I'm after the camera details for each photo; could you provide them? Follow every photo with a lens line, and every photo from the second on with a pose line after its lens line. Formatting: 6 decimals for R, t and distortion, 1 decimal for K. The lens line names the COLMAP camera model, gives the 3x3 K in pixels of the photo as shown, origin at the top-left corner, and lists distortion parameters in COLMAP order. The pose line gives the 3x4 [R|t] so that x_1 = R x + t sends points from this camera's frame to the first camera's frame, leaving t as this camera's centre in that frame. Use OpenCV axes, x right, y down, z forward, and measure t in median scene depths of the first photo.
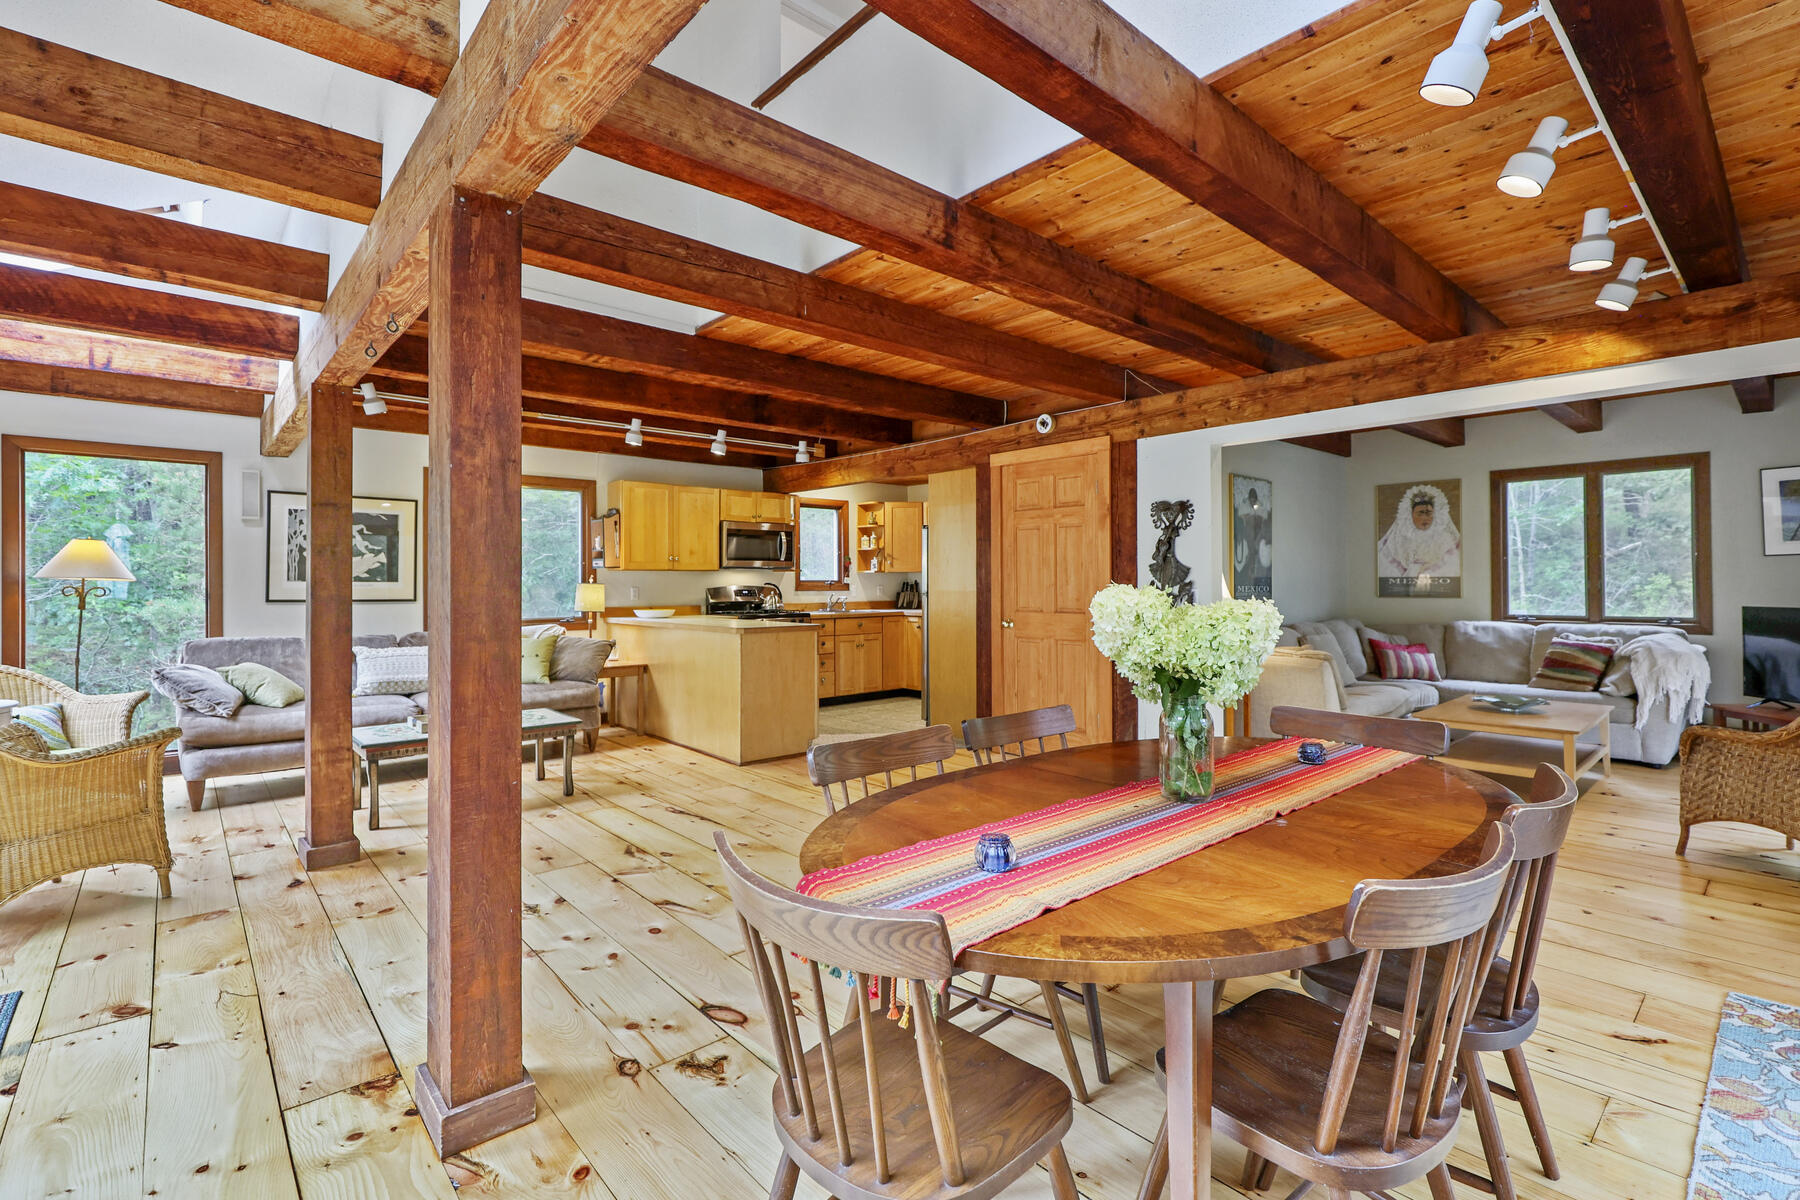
lens RADIAL K [[818.3, 0, 927.1], [0, 818.3, 574.8], [0, 0, 1]] dist [0.000887, -0.000407]
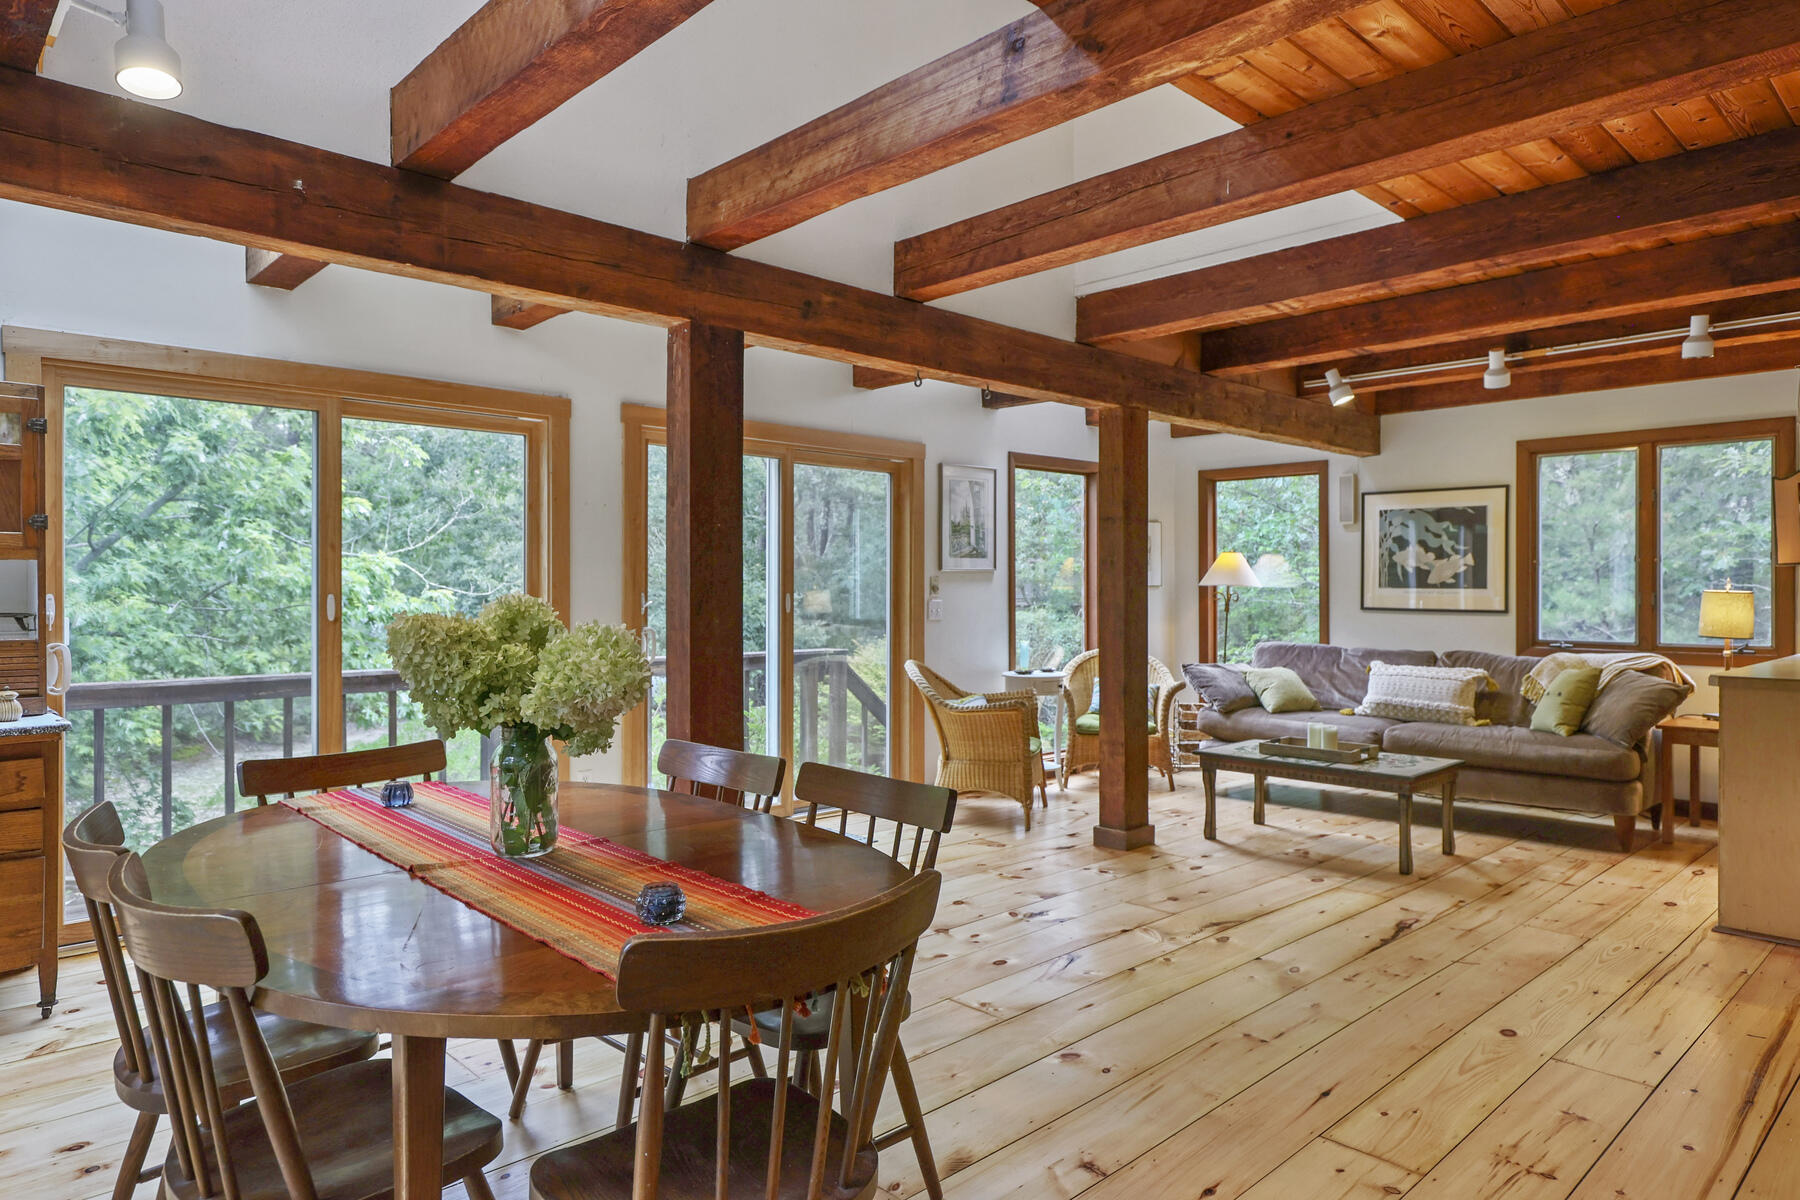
lens RADIAL K [[1104.2, 0, 911.8], [0, 1104.2, 598.3], [0, 0, 1]] dist [-0.006212, 0.003629]
pose [[0.016354, 0.010011, -0.999816, 0.374342], [0.010496, 0.999893, 0.010183, 0.001213], [0.999811, -0.010660, 0.016247, 0.355855]]
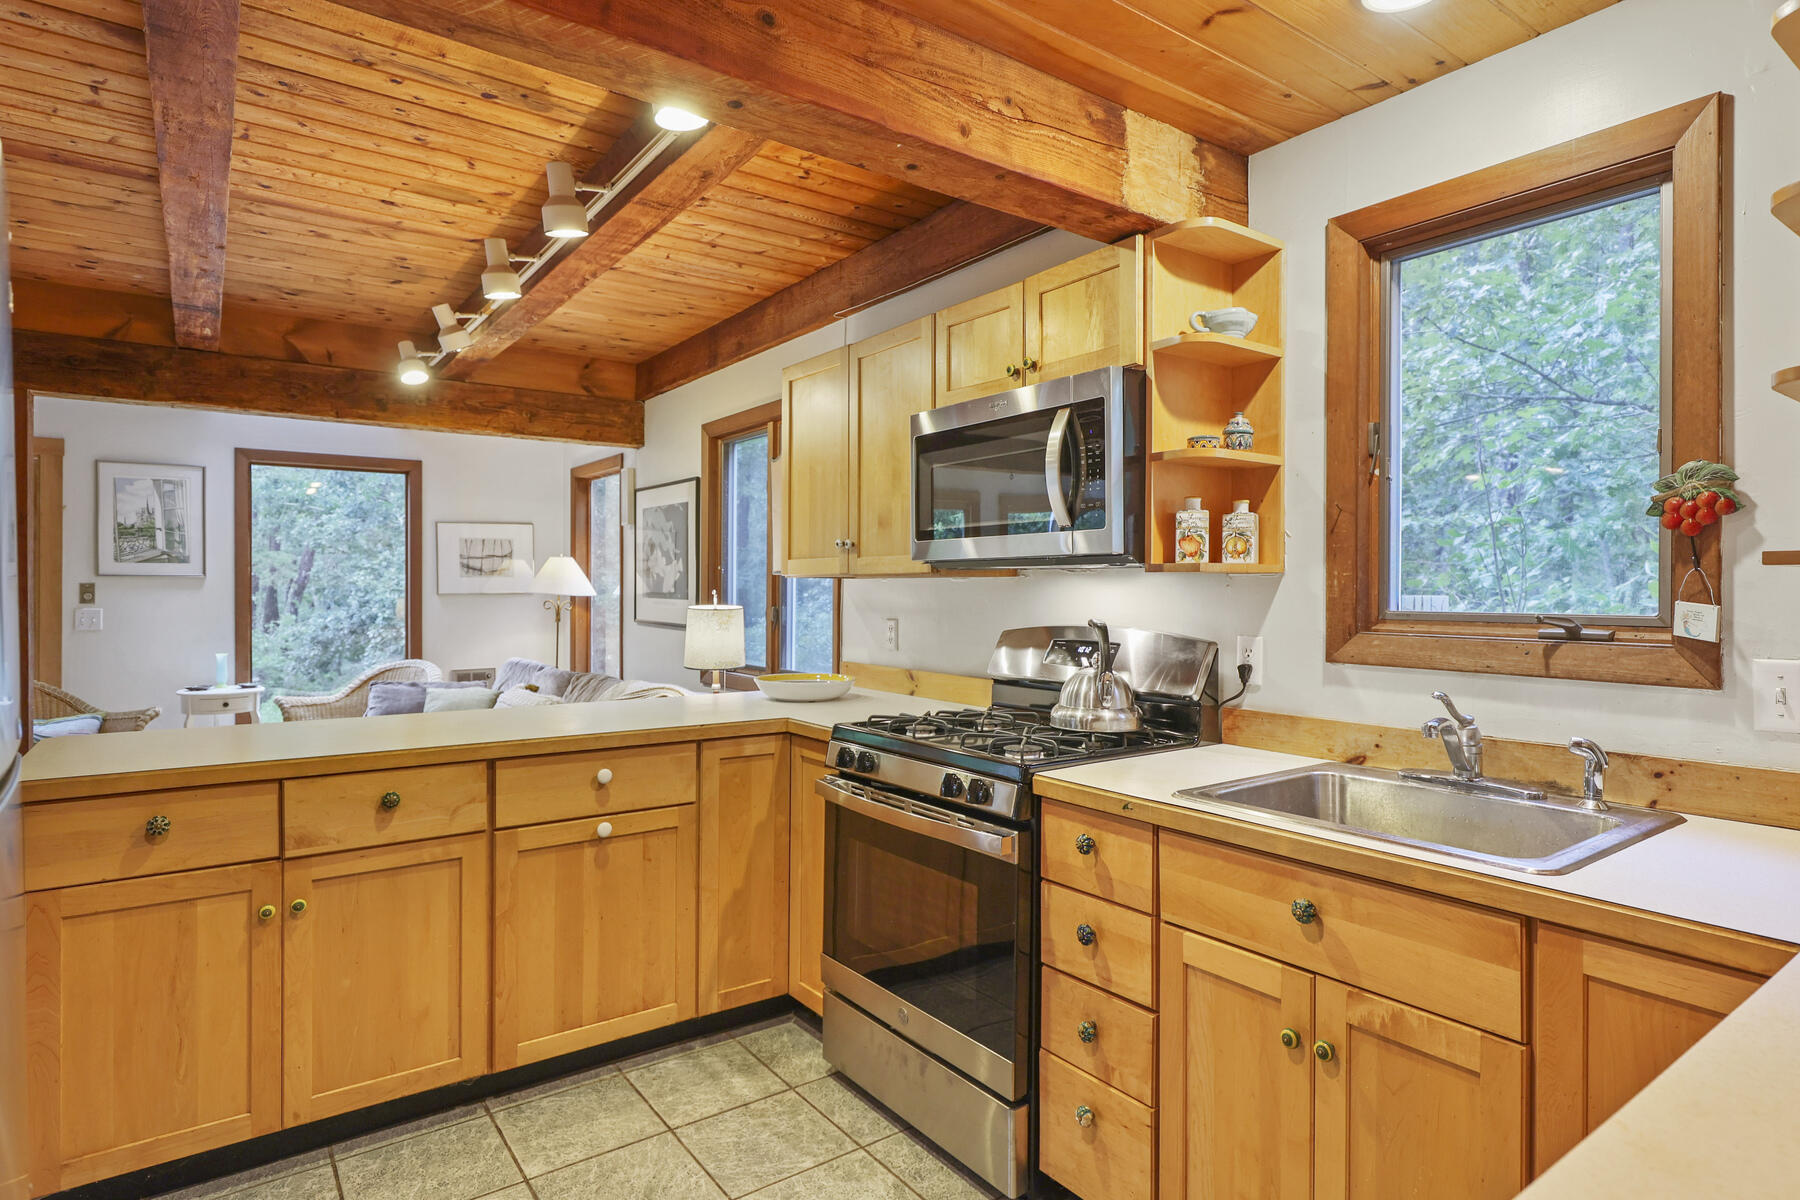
lens RADIAL K [[977.5, 0, 928.5], [0, 977.5, 591.1], [0, 0, 1]] dist [0.003514, -0.001320]
pose [[-0.115085, 0.005473, -0.993341, 0.125561], [0.006338, 0.999969, 0.004775, -0.000548], [0.993335, -0.005746, -0.115116, 1.110915]]
